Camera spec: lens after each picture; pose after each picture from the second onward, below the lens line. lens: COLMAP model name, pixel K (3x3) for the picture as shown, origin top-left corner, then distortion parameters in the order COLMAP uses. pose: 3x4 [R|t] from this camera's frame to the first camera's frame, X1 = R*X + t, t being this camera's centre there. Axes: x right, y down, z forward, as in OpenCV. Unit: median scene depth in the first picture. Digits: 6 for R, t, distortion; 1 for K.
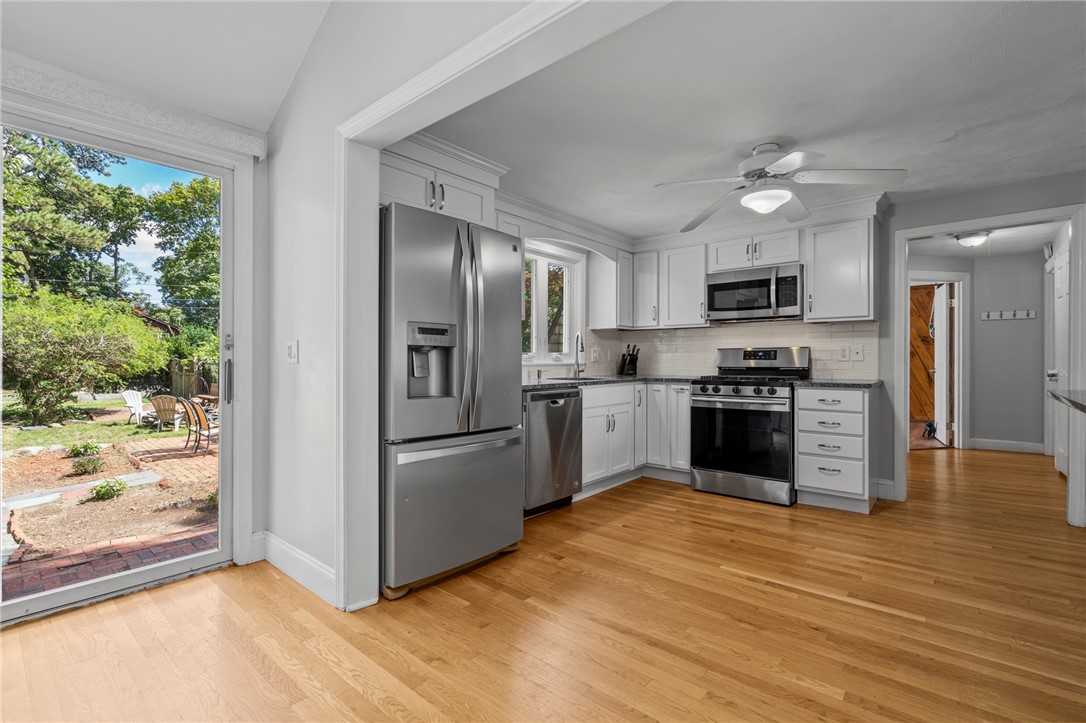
lens RADIAL K [[491.0, 0, 539.6], [0, 491.0, 360.1], [0, 0, 1]] dist [-0.001381, -0.000207]
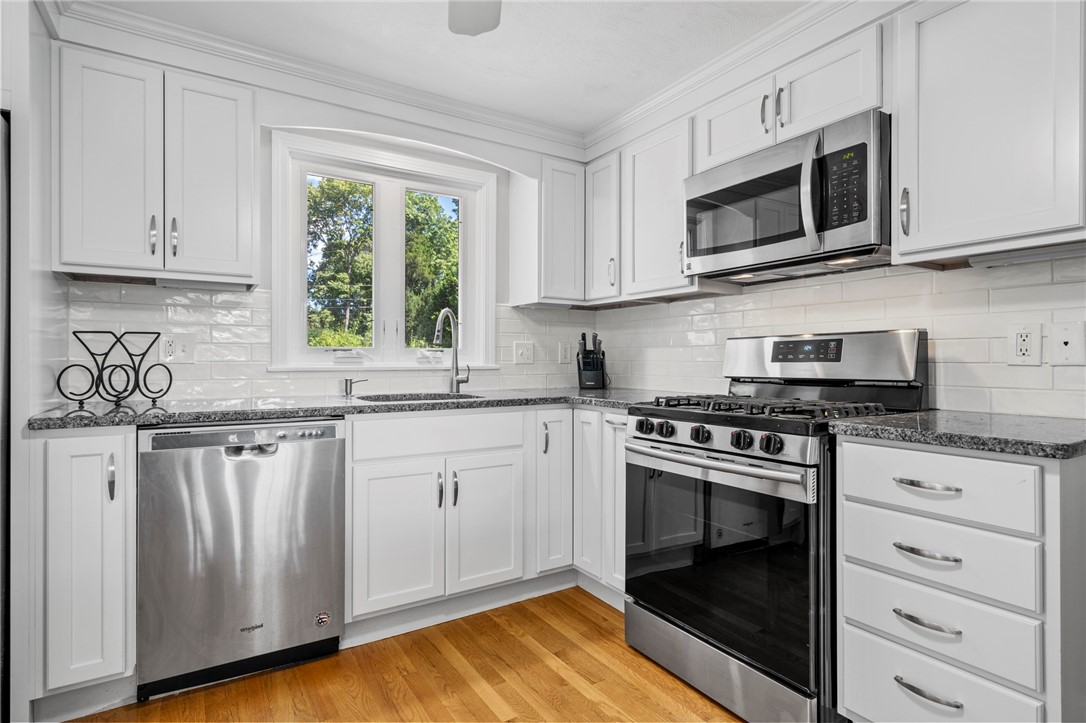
lens RADIAL K [[555.5, 0, 539.7], [0, 555.5, 360.1], [0, 0, 1]] dist [0.001133, 0.000557]
pose [[0.954458, 0.001789, -0.298339, 0.375922], [-0.002657, 0.999993, -0.002501, -0.000158], [0.298333, 0.003180, 0.954457, 0.467113]]
